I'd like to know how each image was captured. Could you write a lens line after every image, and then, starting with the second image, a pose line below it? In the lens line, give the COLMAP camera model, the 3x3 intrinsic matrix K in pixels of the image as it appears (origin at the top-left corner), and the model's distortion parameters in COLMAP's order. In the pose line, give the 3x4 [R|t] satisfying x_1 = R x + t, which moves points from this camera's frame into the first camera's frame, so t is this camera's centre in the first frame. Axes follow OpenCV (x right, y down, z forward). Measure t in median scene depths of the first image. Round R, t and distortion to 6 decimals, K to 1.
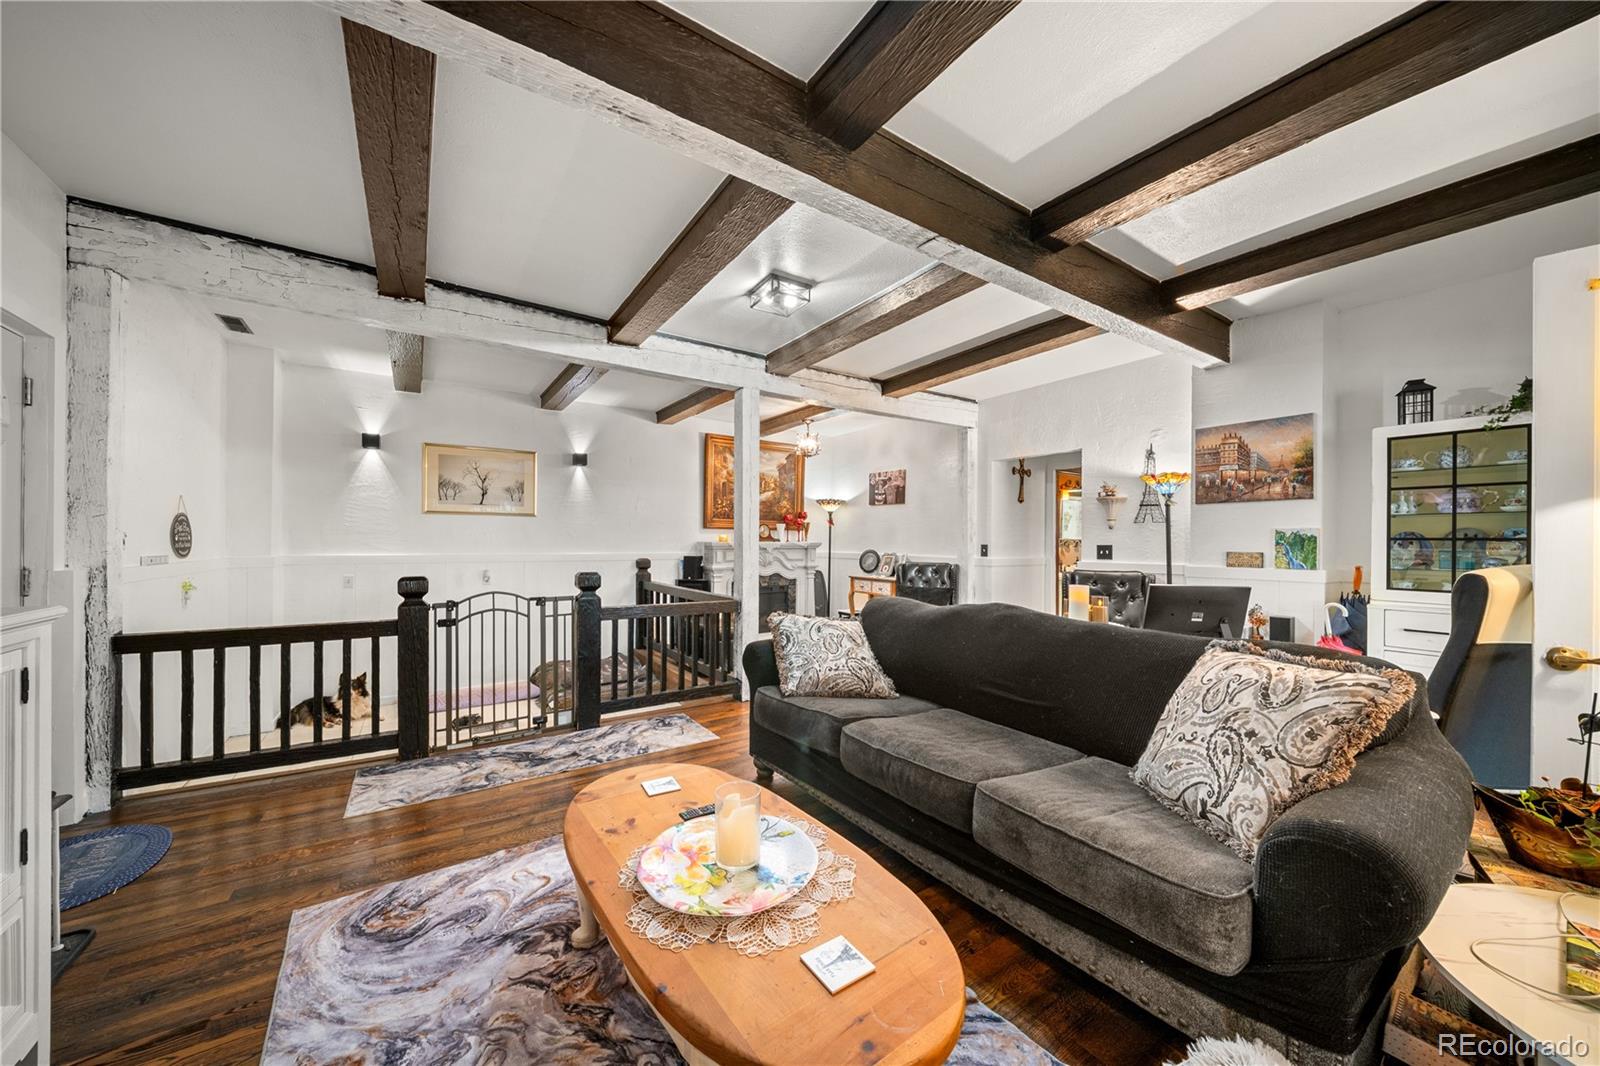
lens RADIAL K [[557.8, 0, 792.6], [0, 557.8, 537.2], [0, 0, 1]] dist [0.000528, -0.003536]
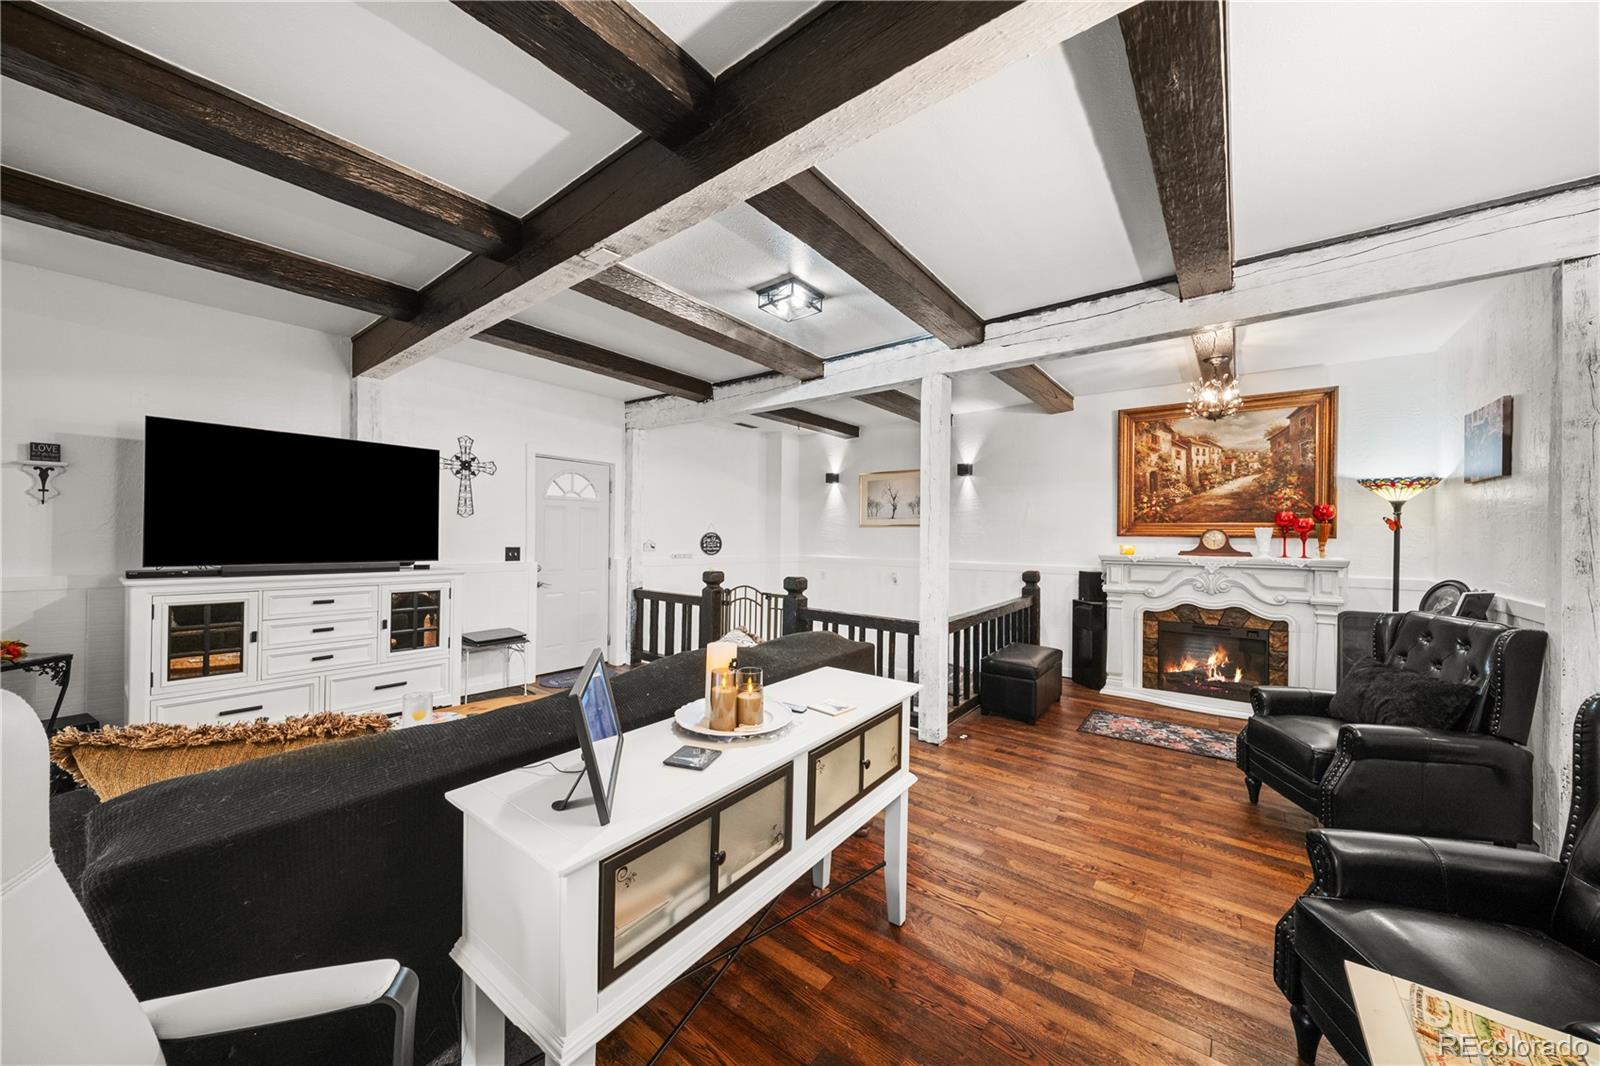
lens RADIAL K [[557.8, 0, 787.3], [0, 557.8, 537.9], [0, 0, 1]] dist [0.000528, -0.003536]
pose [[0.293776, -0.001745, -0.955873, 0.807230], [-0.003216, 0.999991, -0.002814, -0.018747], [0.955869, 0.003900, 0.293768, 0.652390]]
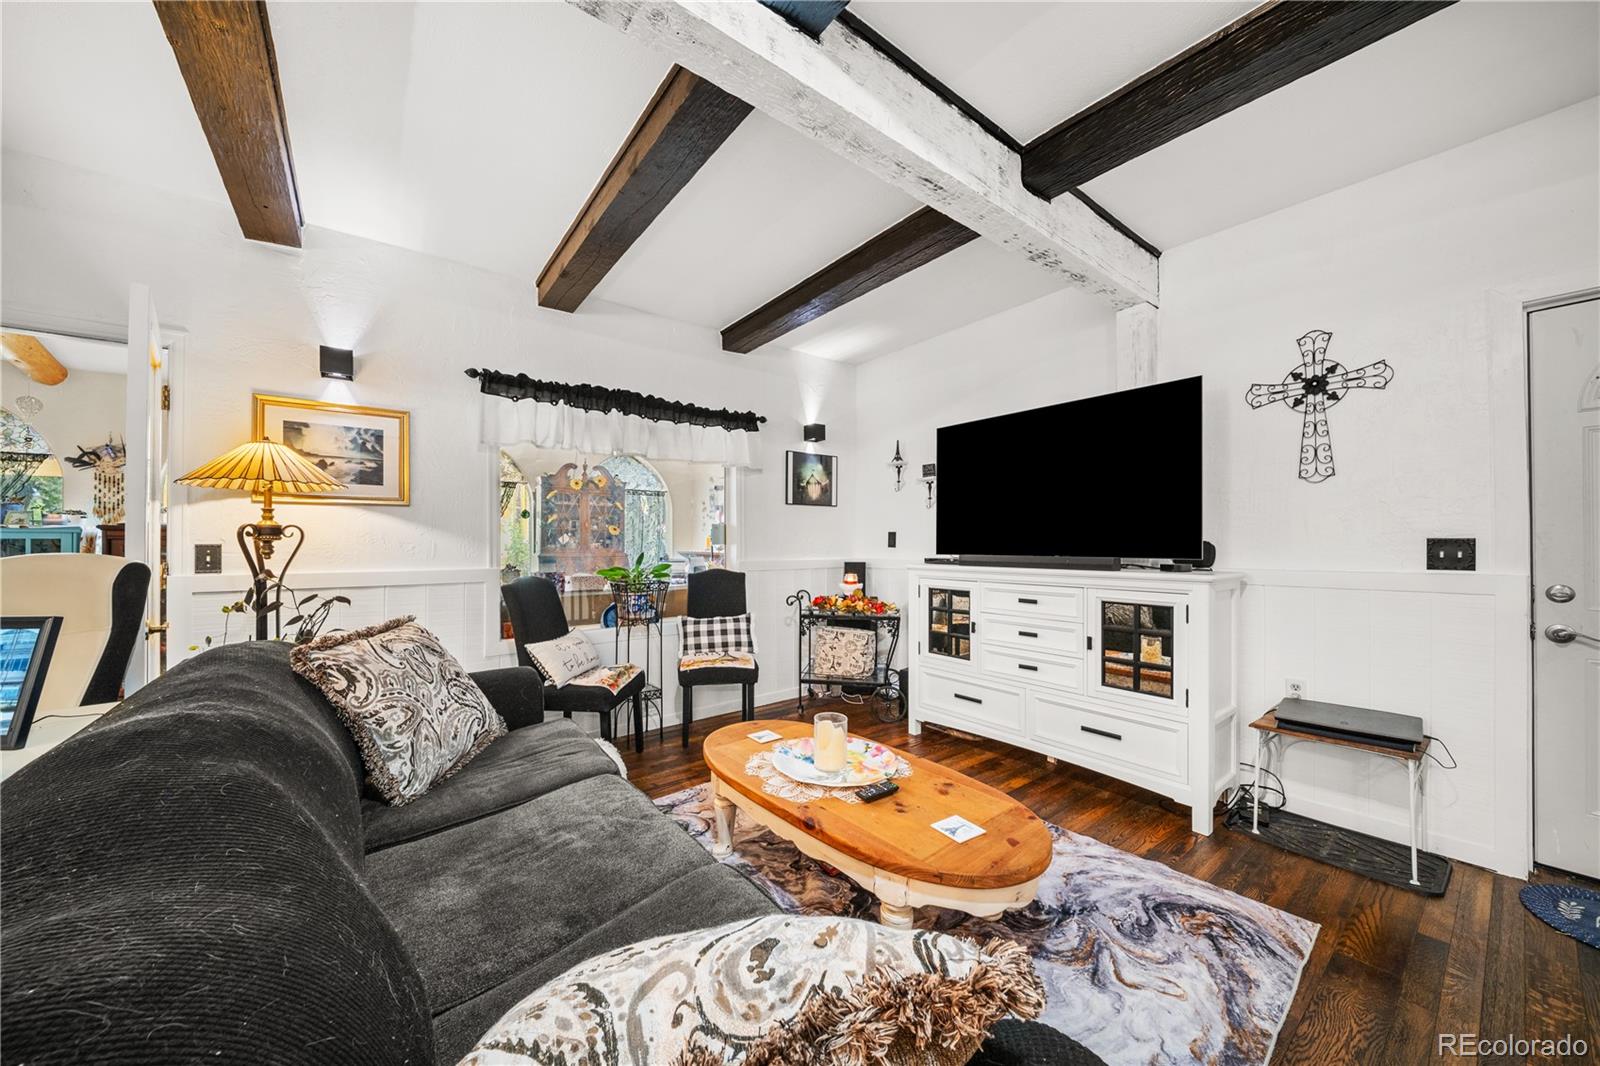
lens RADIAL K [[557.8, 0, 794.0], [0, 557.8, 543.9], [0, 0, 1]] dist [0.000528, -0.003536]
pose [[-0.998051, -0.004487, -0.062235, 0.032310], [-0.004020, 0.999963, -0.007628, 0.015929], [0.062266, -0.007363, -0.998032, 0.965839]]
